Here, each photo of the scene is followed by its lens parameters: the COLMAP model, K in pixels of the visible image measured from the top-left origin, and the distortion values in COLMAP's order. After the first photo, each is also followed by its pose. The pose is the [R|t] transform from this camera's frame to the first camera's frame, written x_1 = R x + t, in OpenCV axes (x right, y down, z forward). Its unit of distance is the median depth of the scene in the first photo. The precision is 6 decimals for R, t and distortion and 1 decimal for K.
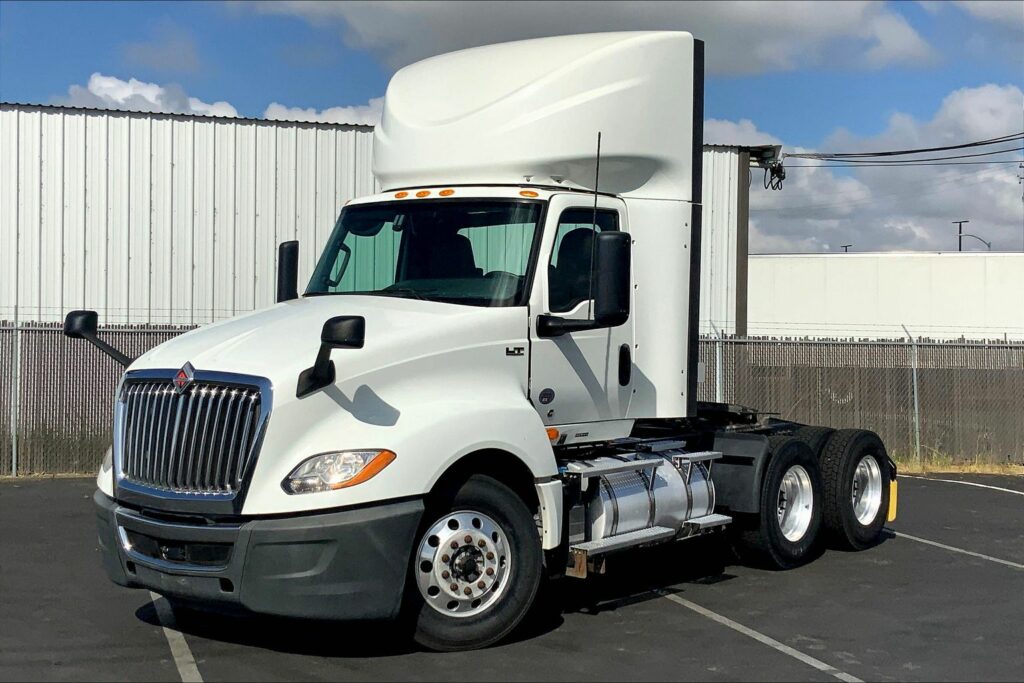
lens RADIAL K [[1331.4, 0, 507.2], [0, 1331.4, 334.9], [0, 0, 1]] dist [0.048446, 0.000000]
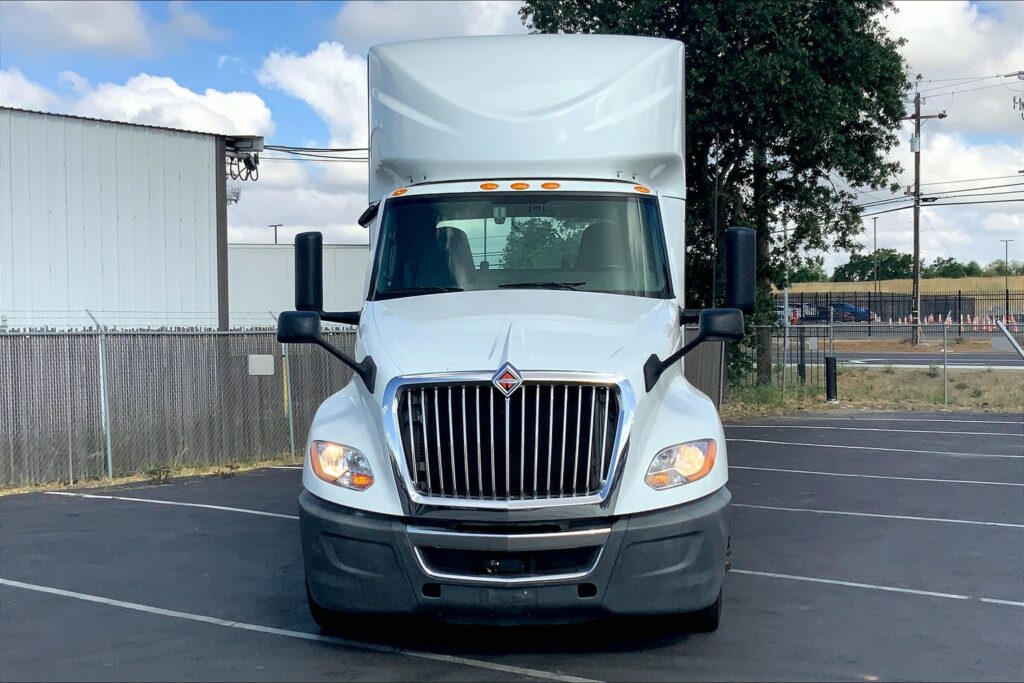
lens RADIAL K [[1331.4, 0, 521.7], [0, 1331.4, 349.1], [0, 0, 1]] dist [0.048446, 0.000000]
pose [[0.849481, -0.035646, 0.526413, -0.654434], [0.026216, 0.999334, 0.025365, -0.011354], [-0.526967, -0.007747, 0.849850, 0.179406]]
